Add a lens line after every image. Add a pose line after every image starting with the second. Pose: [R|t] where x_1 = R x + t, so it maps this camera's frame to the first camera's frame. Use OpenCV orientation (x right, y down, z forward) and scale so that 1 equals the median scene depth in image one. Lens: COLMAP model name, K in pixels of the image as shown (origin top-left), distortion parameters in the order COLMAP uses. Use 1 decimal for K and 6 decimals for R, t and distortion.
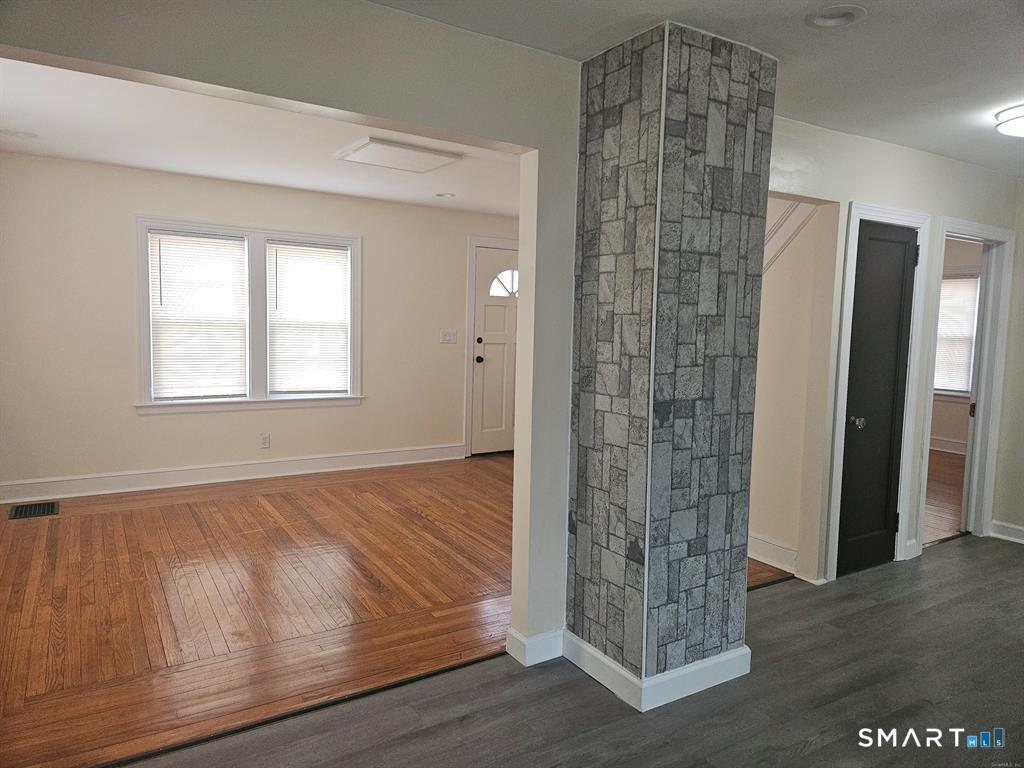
lens RADIAL K [[683.0, 0, 520.7], [0, 683.0, 378.1], [0, 0, 1]] dist [0.083159, -0.073024]
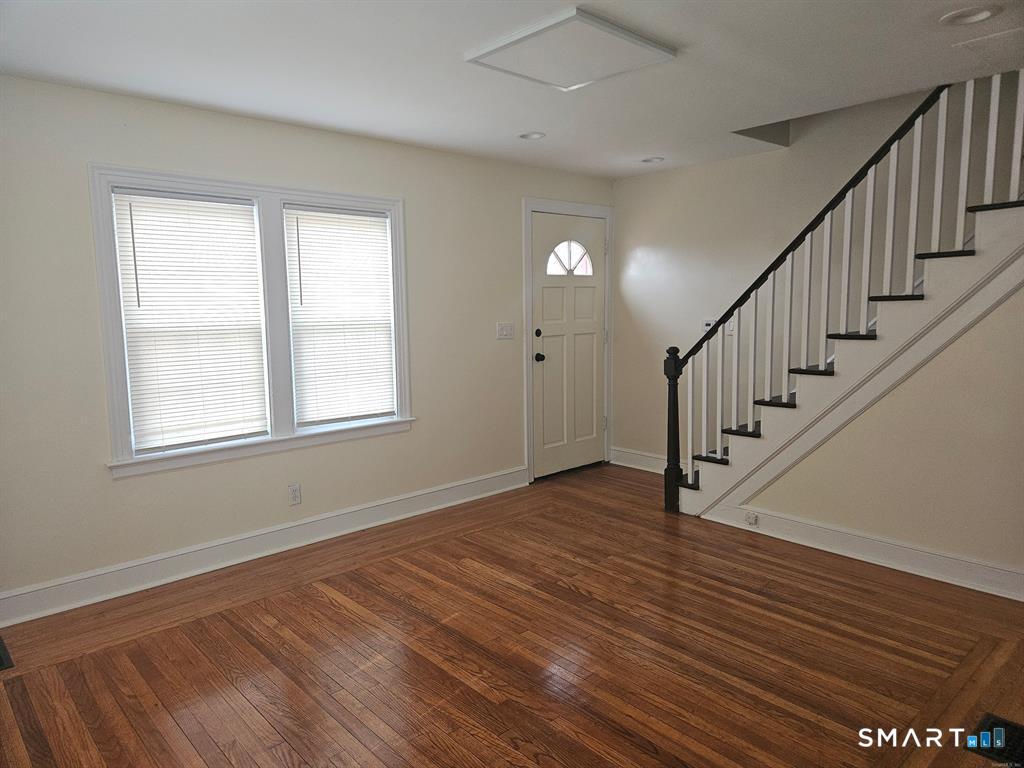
lens RADIAL K [[683.0, 0, 509.5], [0, 683.0, 377.8], [0, 0, 1]] dist [0.083159, -0.073024]
pose [[0.983591, -0.062999, 0.169056, -0.392965], [0.058634, 0.997808, 0.030692, -0.051921], [-0.170619, -0.020276, 0.985129, 0.411259]]
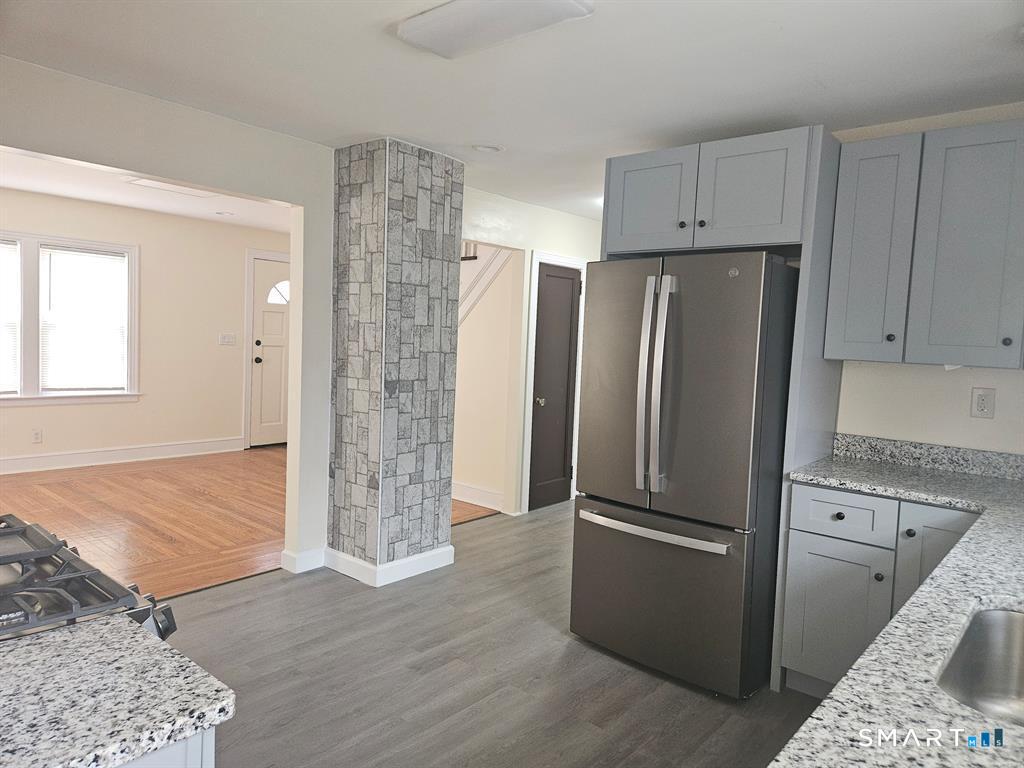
lens RADIAL K [[683.0, 0, 516.3], [0, 683.0, 379.8], [0, 0, 1]] dist [0.083159, -0.073024]
pose [[0.955179, -0.003223, 0.296012, 0.014366], [0.005918, 0.999949, -0.008211, 0.028182], [-0.295970, 0.009595, 0.955149, -0.331154]]
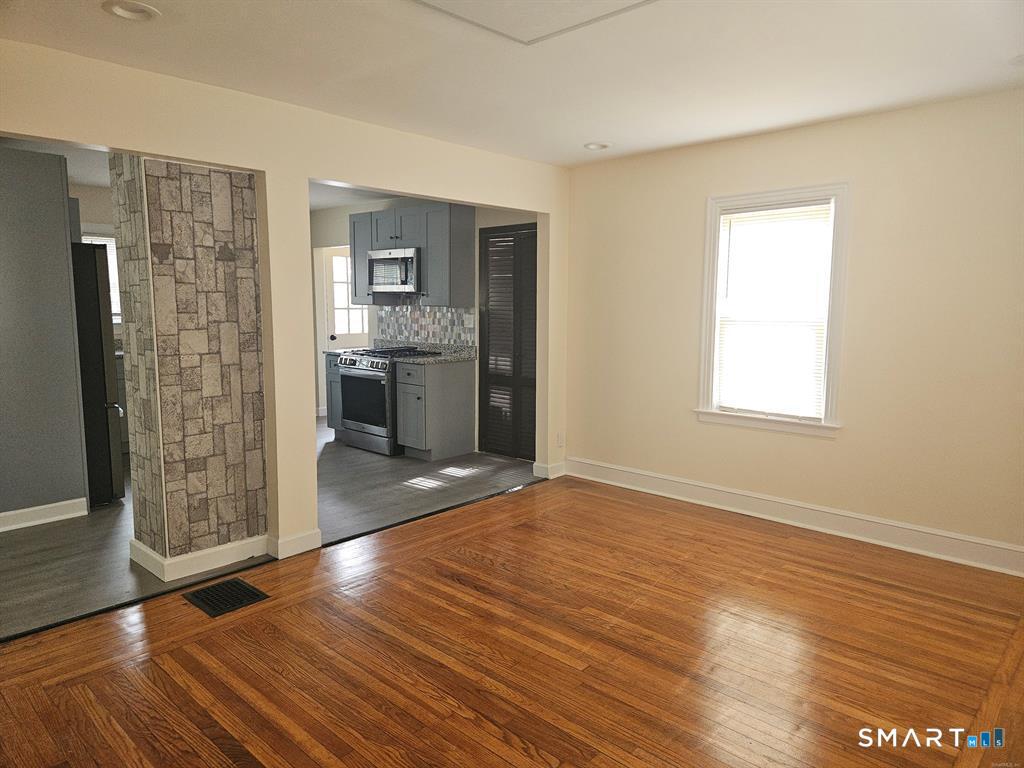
lens RADIAL K [[683.0, 0, 508.1], [0, 683.0, 387.1], [0, 0, 1]] dist [0.083159, -0.073024]
pose [[-0.968594, 0.001933, -0.248641, -0.029326], [-0.049877, 0.978135, 0.201904, -0.148056], [0.243594, 0.207964, -0.947319, 1.703278]]
